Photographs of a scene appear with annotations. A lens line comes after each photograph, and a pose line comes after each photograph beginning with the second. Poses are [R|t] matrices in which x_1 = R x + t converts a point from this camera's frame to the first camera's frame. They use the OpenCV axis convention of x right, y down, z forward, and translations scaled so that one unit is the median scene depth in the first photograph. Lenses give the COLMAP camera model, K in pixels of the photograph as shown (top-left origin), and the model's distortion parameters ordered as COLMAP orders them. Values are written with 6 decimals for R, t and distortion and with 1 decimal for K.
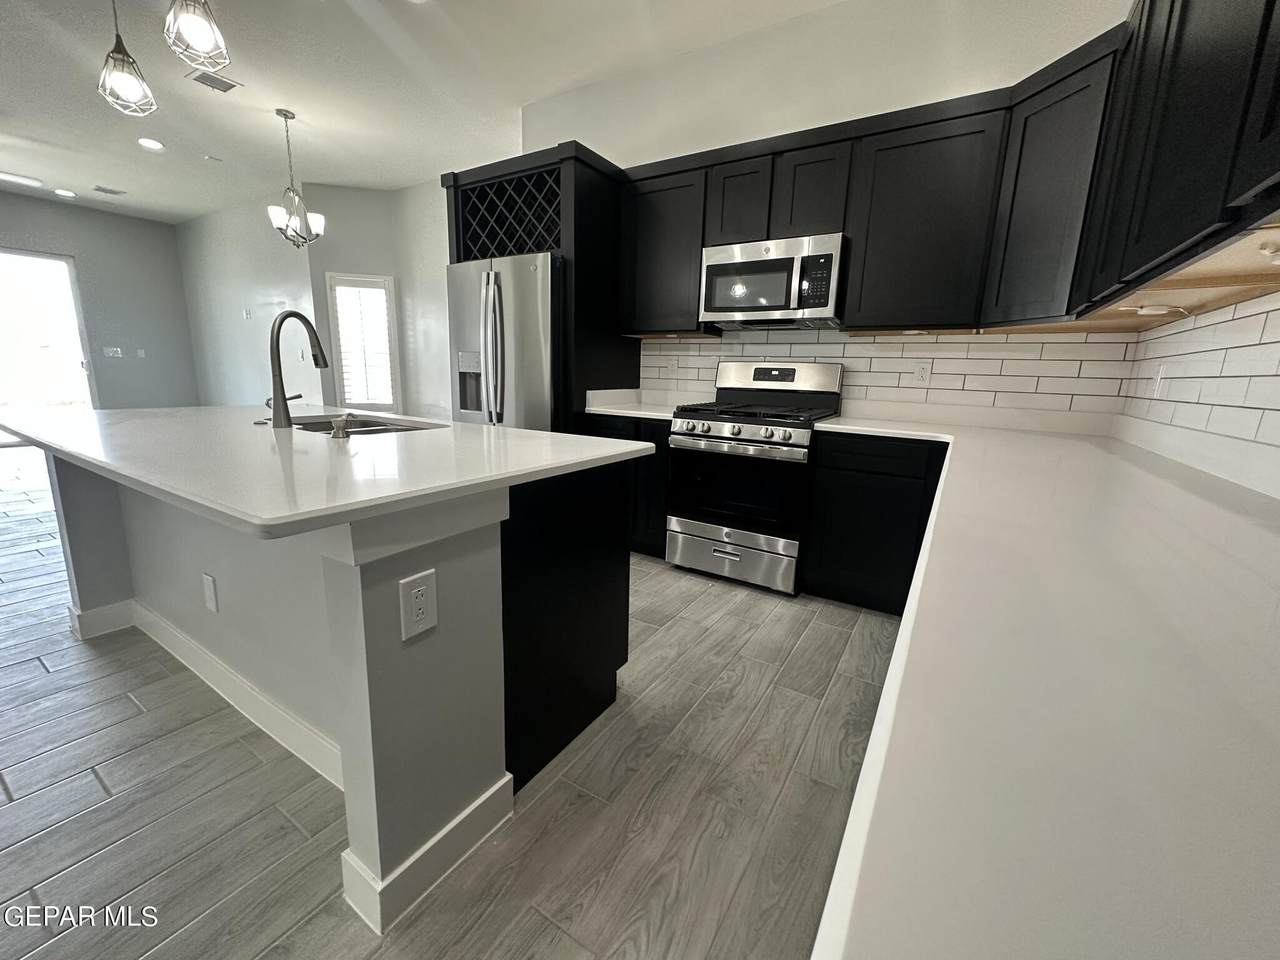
lens RADIAL K [[516.4, 0, 640.0], [0, 516.4, 480.0], [0, 0, 1]] dist [0.000477, 0.000645]
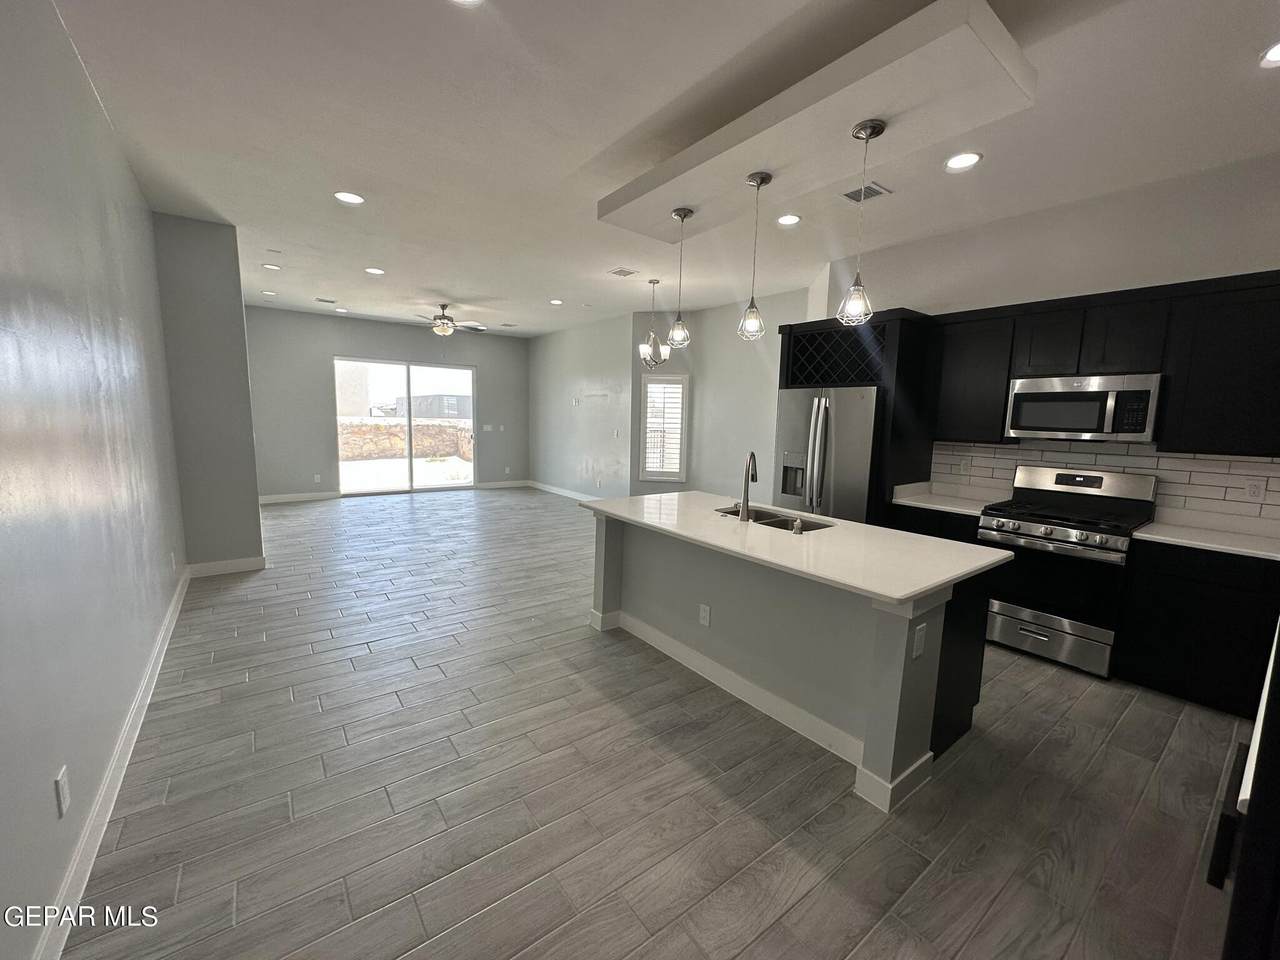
lens RADIAL K [[516.4, 0, 640.0], [0, 516.4, 480.0], [0, 0, 1]] dist [0.000477, 0.000645]
pose [[0.934104, 0.037278, -0.355050, -0.270340], [-0.069531, 0.994485, -0.078514, -0.051472], [0.350165, 0.098027, 0.931545, -0.460087]]
